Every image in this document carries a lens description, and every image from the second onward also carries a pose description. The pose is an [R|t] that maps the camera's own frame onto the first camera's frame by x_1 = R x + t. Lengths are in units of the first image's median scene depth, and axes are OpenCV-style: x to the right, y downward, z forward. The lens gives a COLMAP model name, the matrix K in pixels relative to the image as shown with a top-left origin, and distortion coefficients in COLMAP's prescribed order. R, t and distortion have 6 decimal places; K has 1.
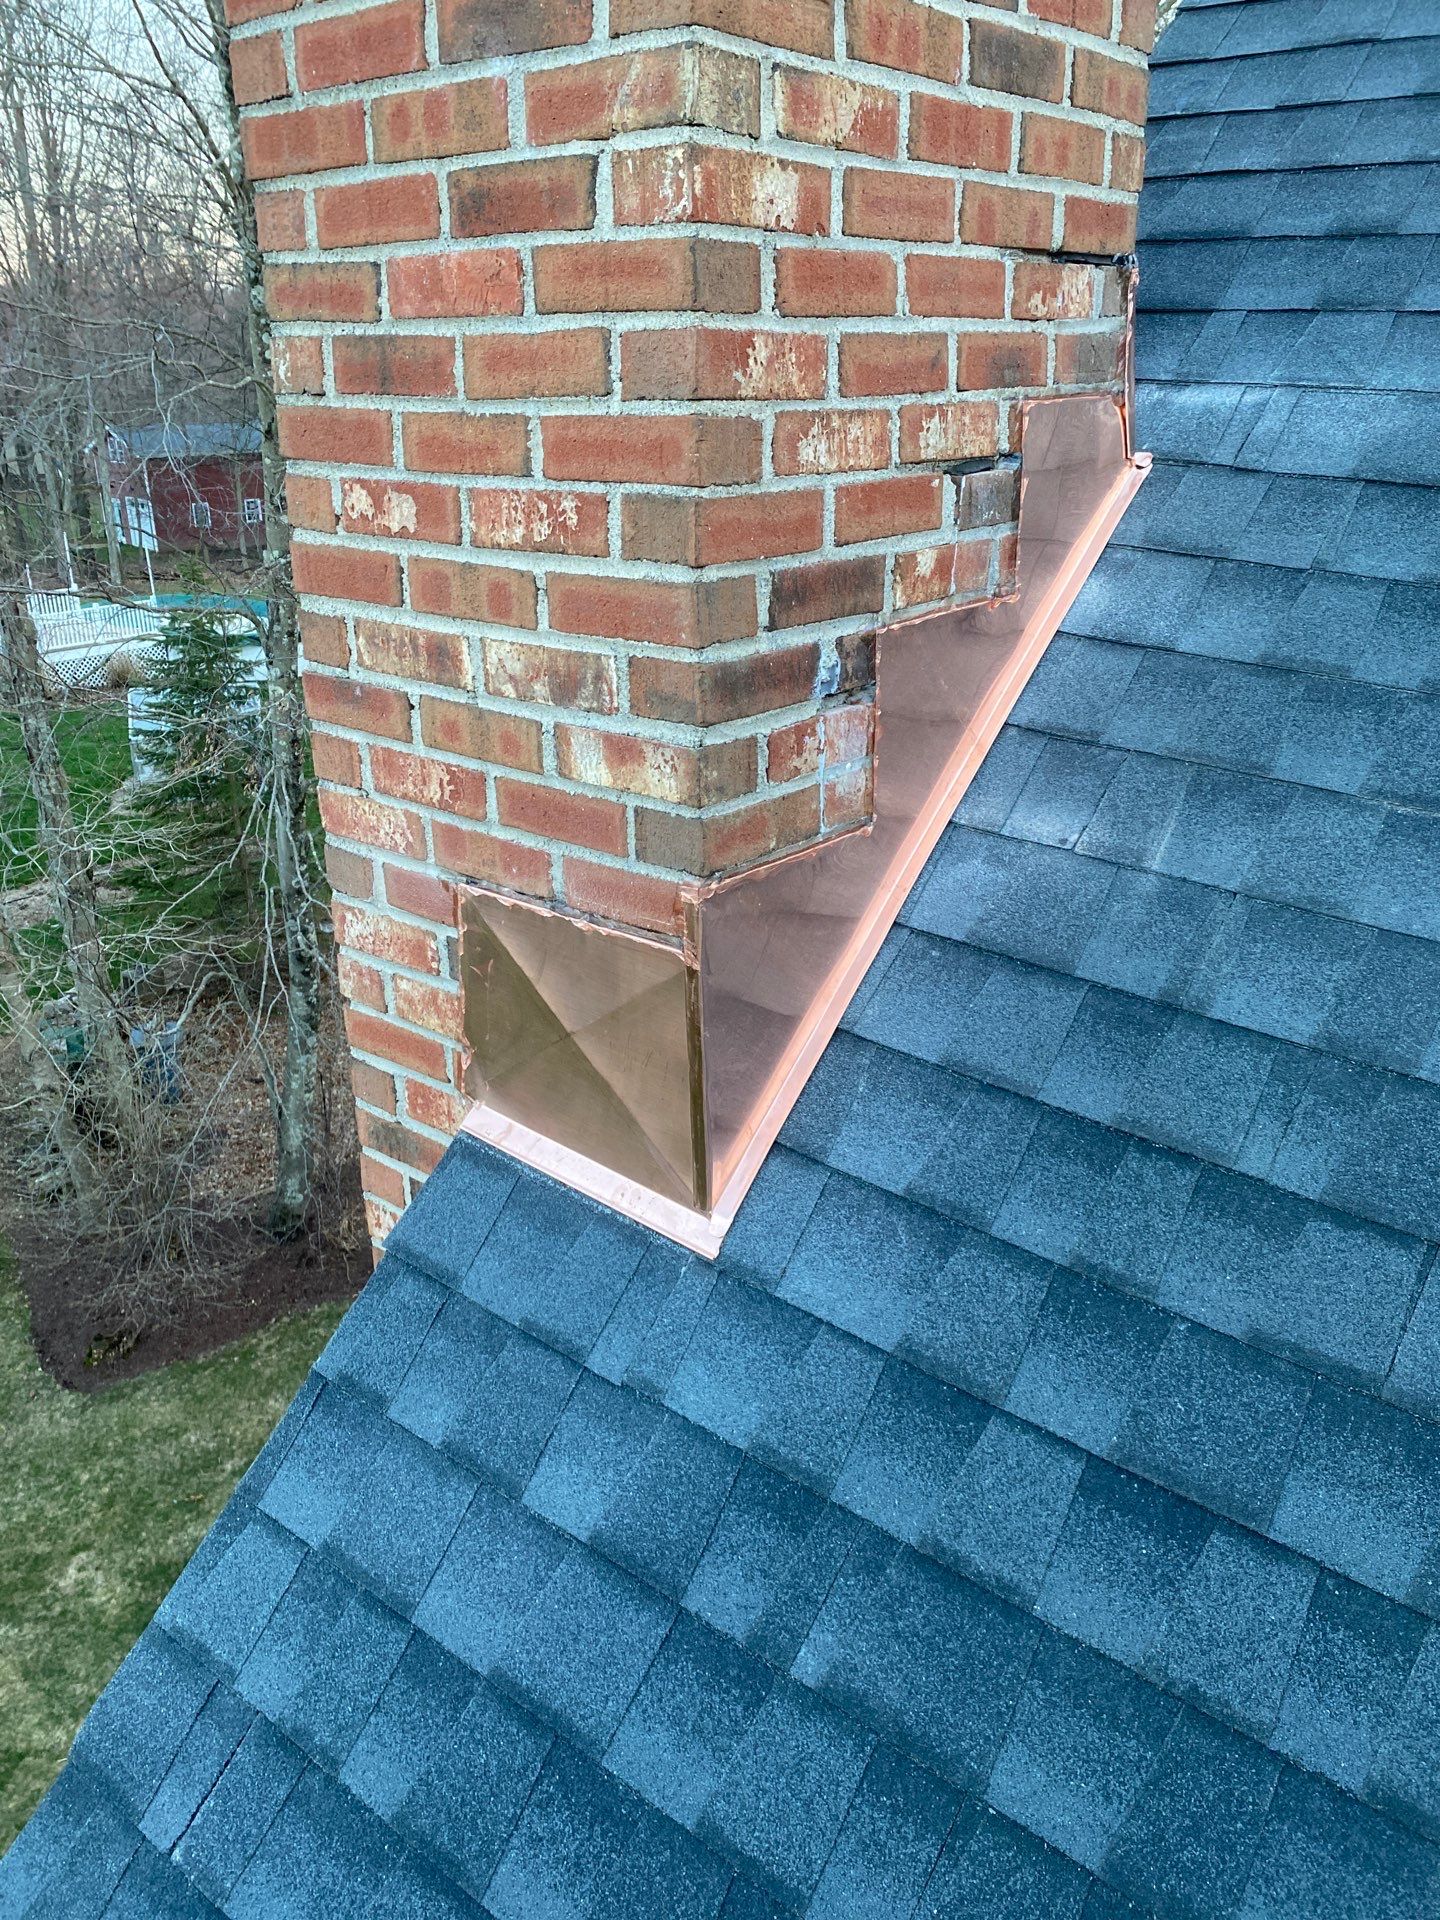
lens RADIAL K [[1472.7, 0, 720.0], [0, 1472.7, 960.0], [0, 0, 1]] dist [-0.004594, 0.000404]
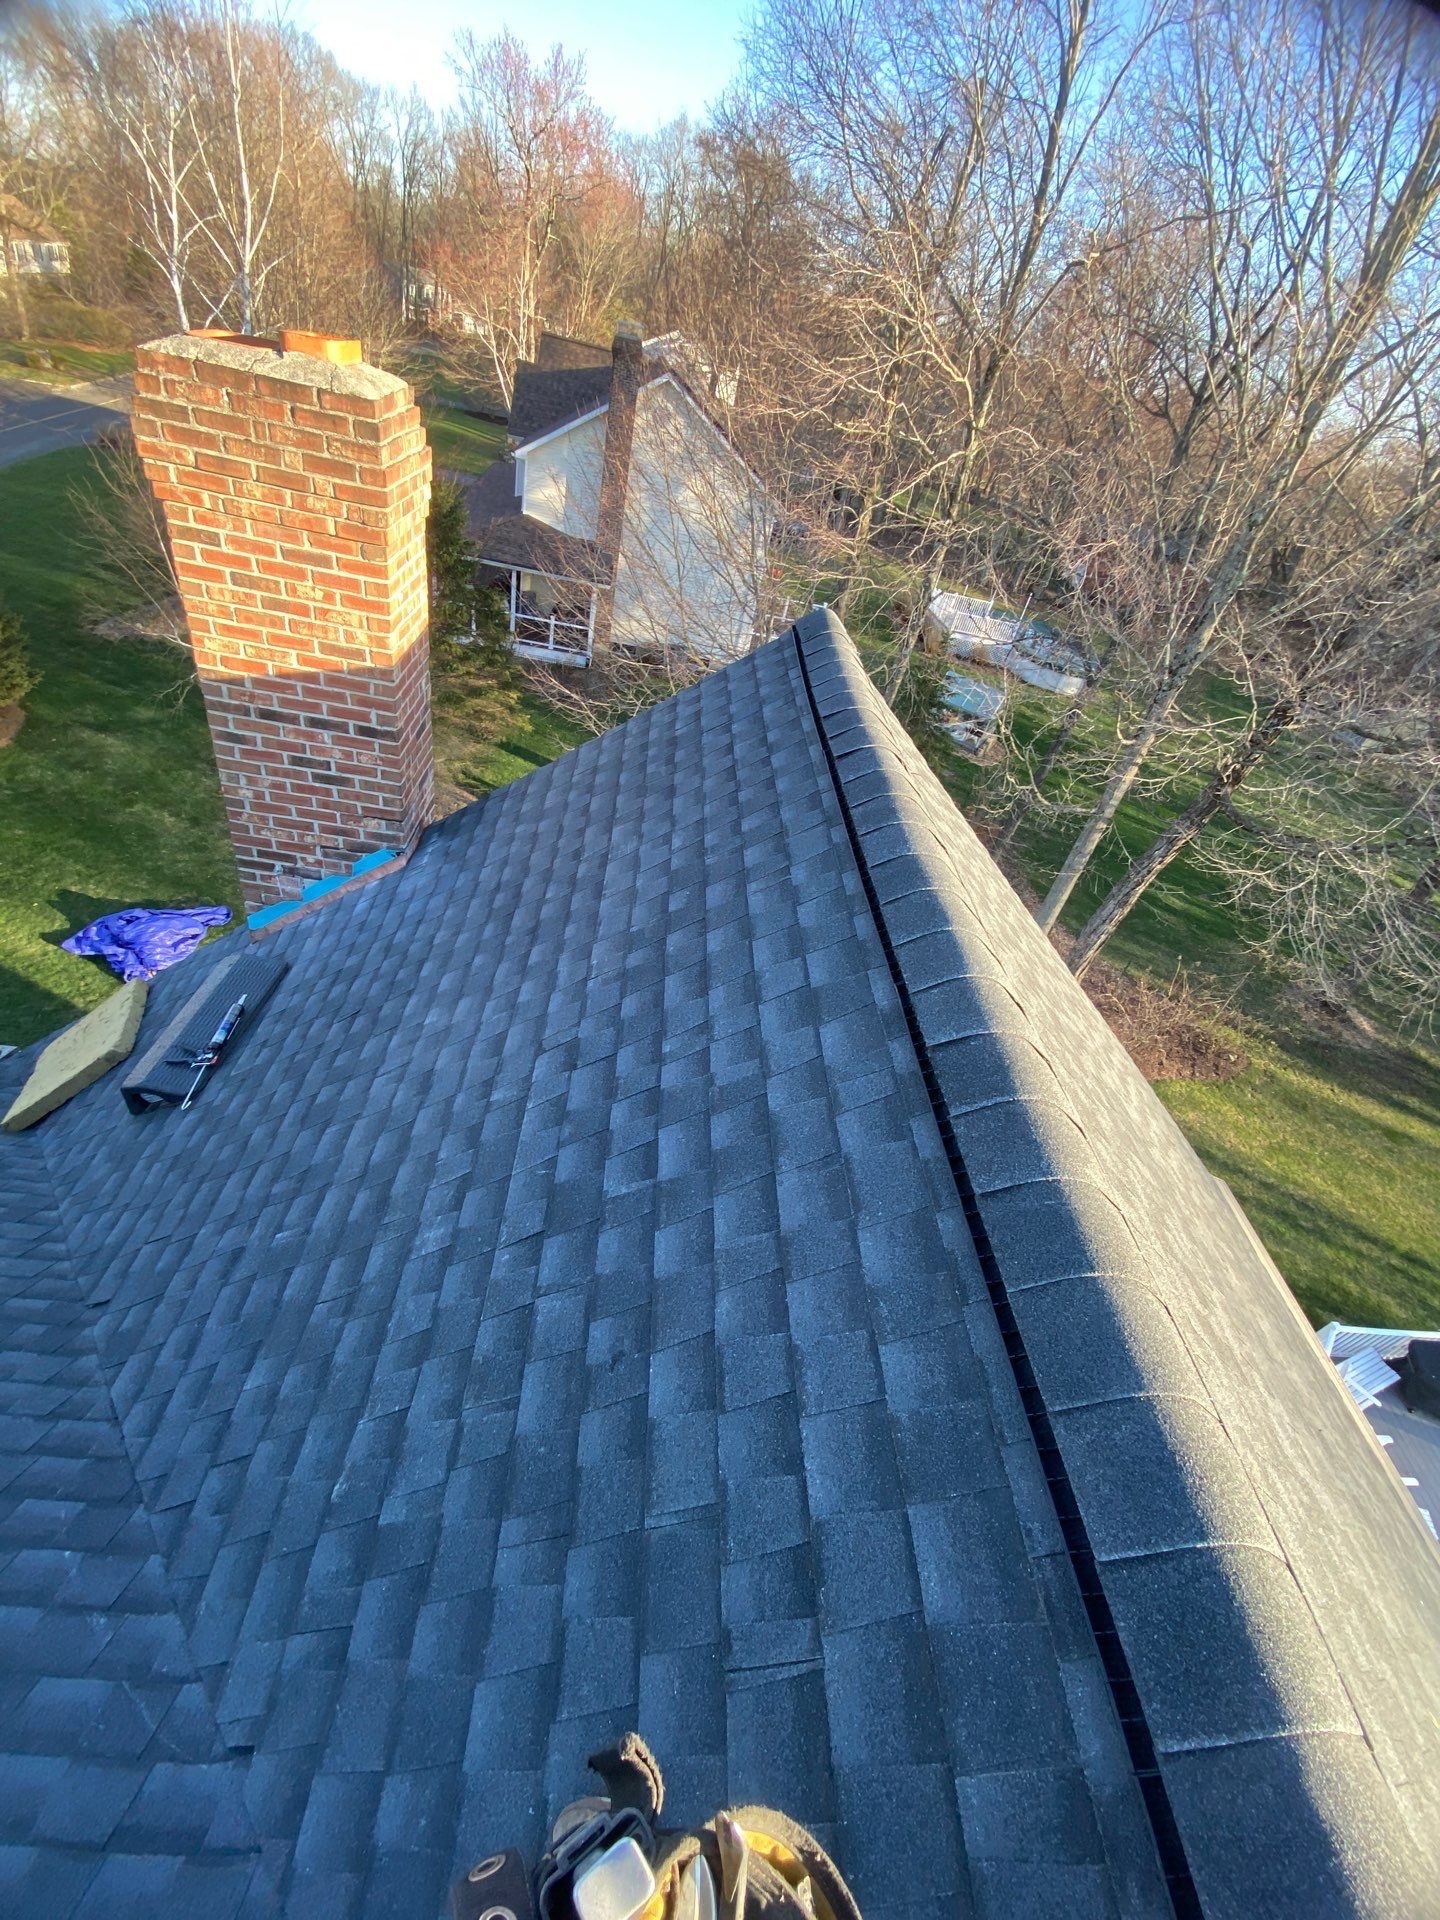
lens RADIAL K [[776.1, 0, 720.0], [0, 776.1, 960.0], [0, 0, 1]] dist [-0.001637, -0.000092]
pose [[0.643299, 0.577842, -0.502260, 2.783015], [-0.470912, 0.815886, 0.335517, -1.678179], [0.603663, 0.020682, 0.796971, -0.235193]]
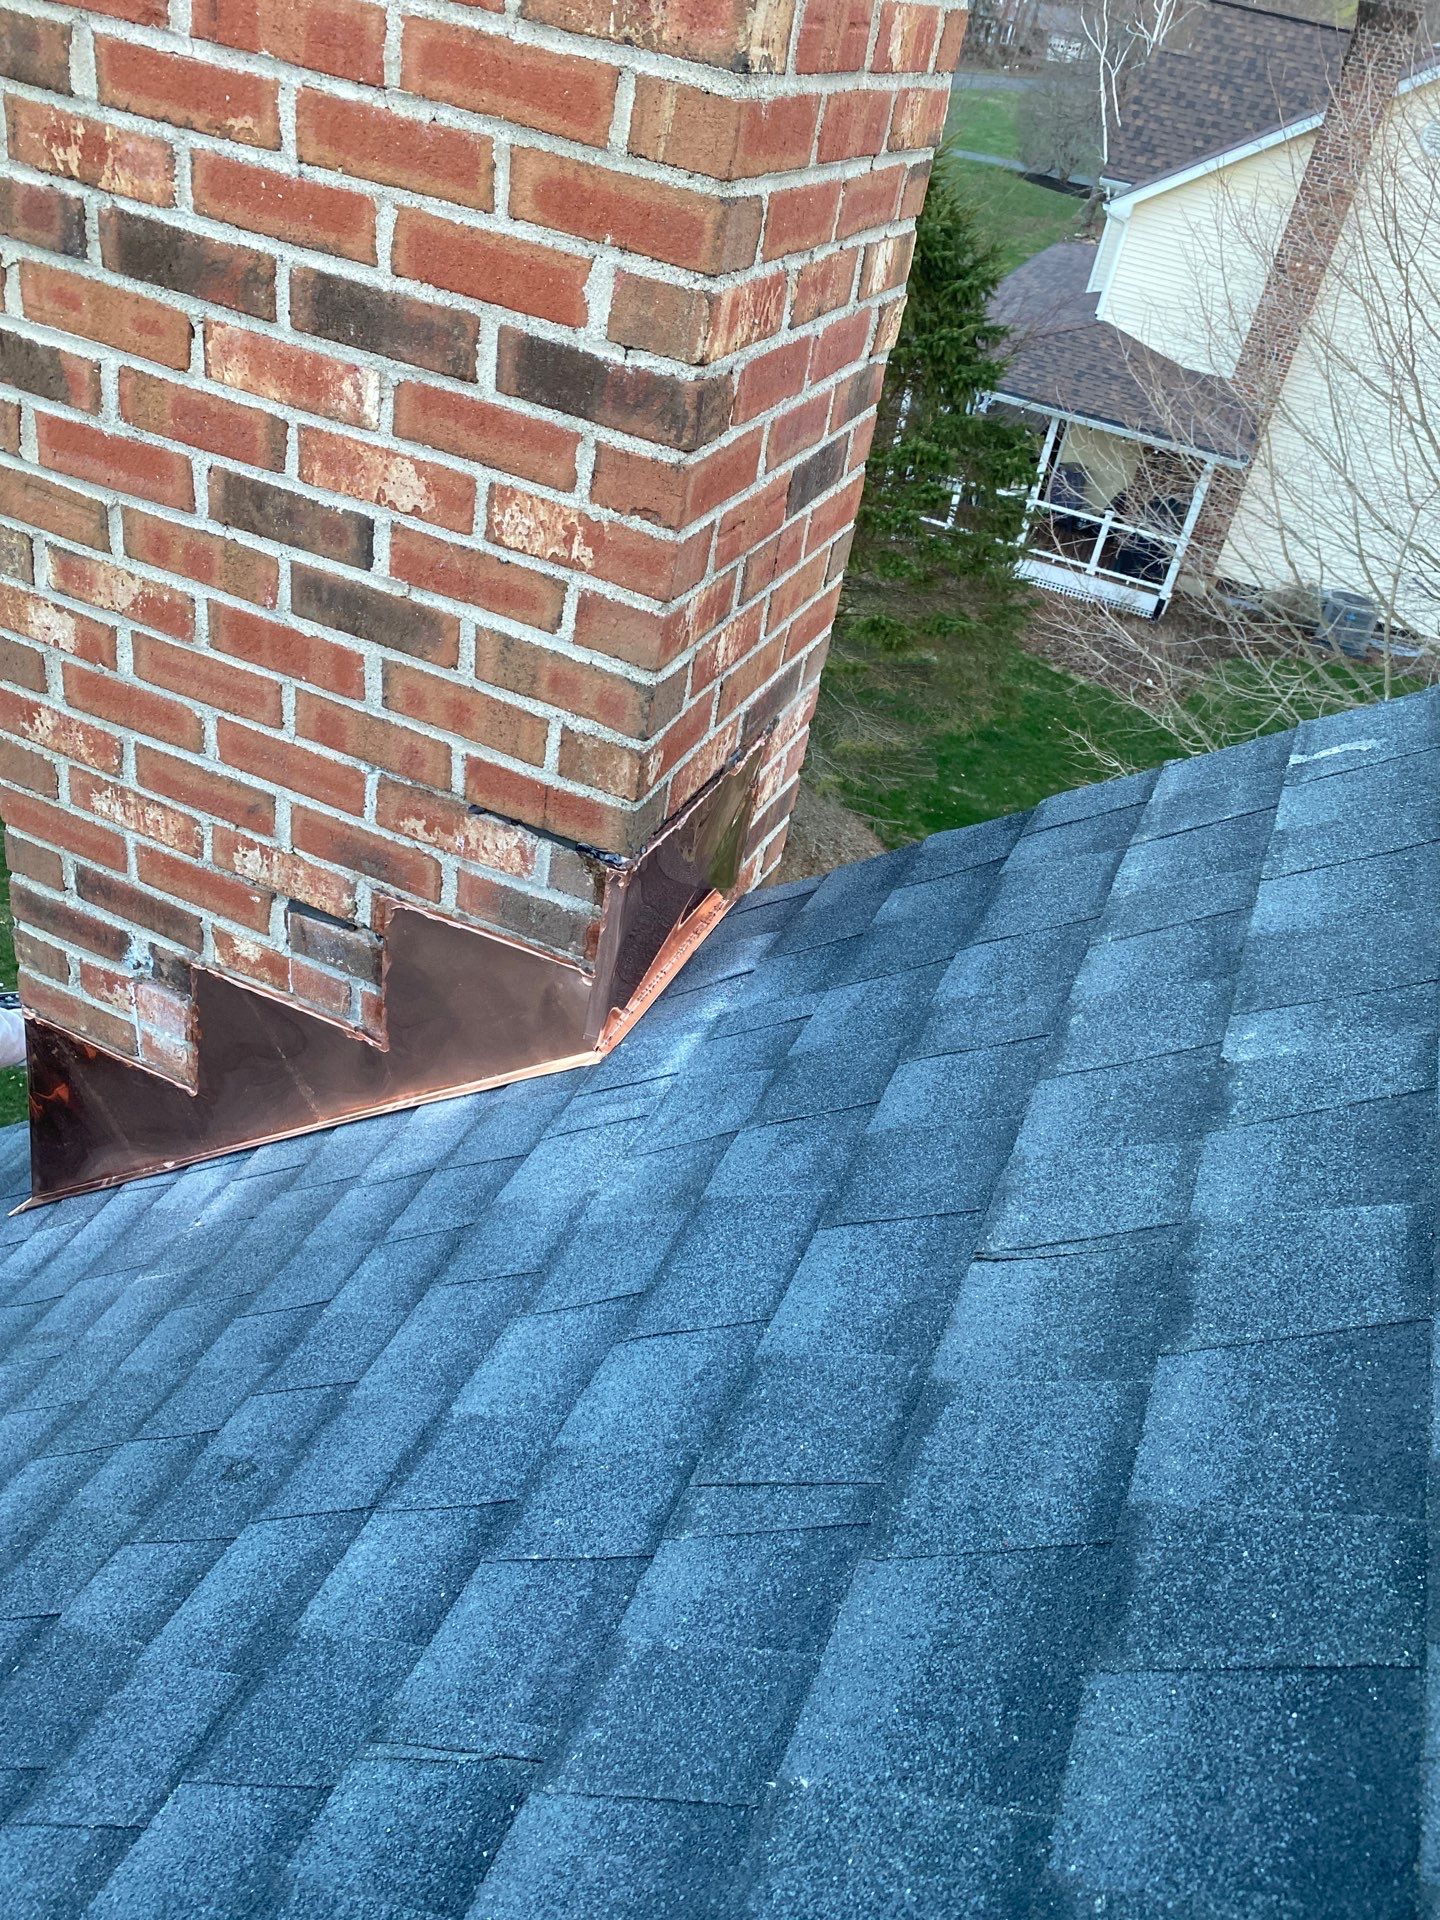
lens RADIAL K [[1481.0, 0, 720.0], [0, 1481.0, 960.0], [0, 0, 1]] dist [0.035002, -0.001392]
pose [[0.268539, 0.597070, -0.755906, 1.252470], [-0.517652, 0.751238, 0.409485, -1.041830], [0.812357, 0.281334, 0.510811, 0.803723]]
